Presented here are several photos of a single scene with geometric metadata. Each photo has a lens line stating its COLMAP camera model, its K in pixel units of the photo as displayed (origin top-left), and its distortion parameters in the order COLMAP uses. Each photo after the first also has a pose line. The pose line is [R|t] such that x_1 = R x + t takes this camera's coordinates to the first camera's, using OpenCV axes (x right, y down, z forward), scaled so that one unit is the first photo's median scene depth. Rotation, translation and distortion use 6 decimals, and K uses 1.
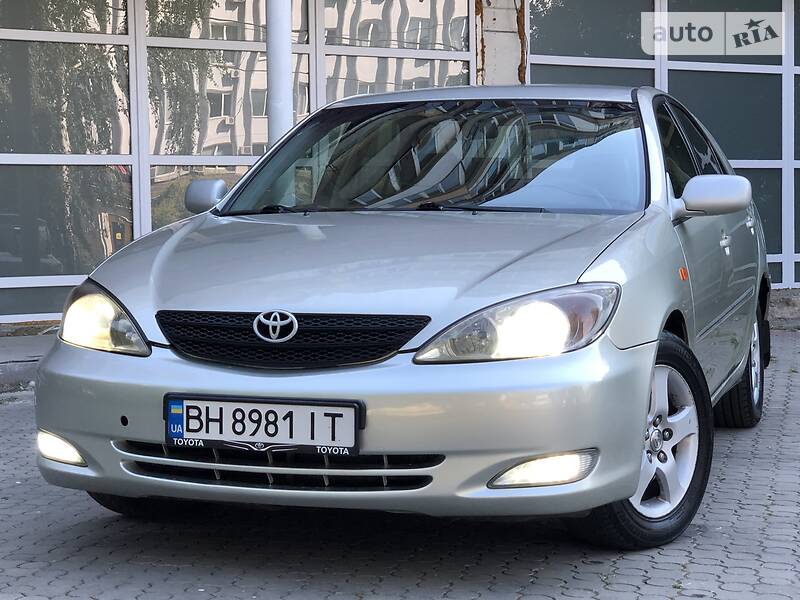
lens RADIAL K [[1686.8, 0, 400.0], [0, 1686.8, 300.0], [0, 0, 1]] dist [-0.007094, 0.094378]
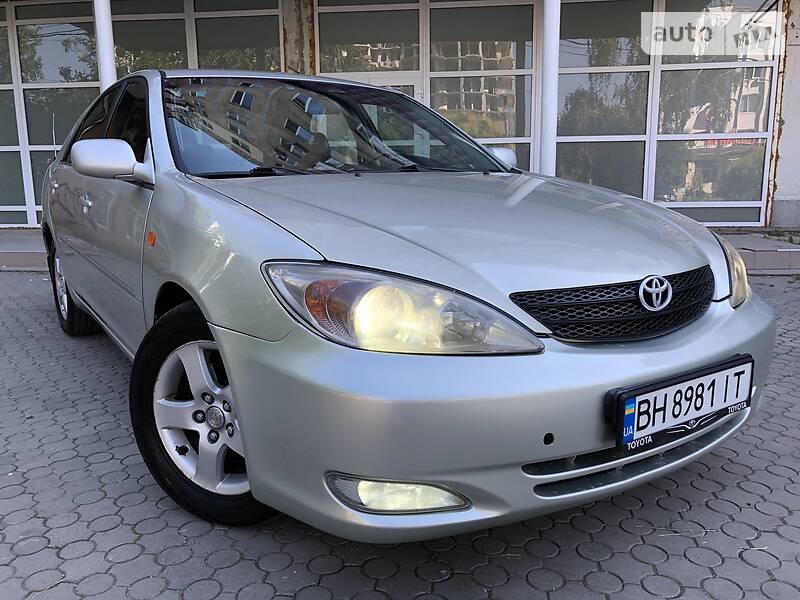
lens RADIAL K [[656.5, 0, 400.0], [0, 656.5, 300.0], [0, 0, 1]] dist [-0.007010, -0.003801]
pose [[0.620370, -0.153660, 0.769109, -0.445157], [0.057857, 0.986914, 0.150508, -0.043982], [-0.782172, -0.048872, 0.621143, 0.891420]]
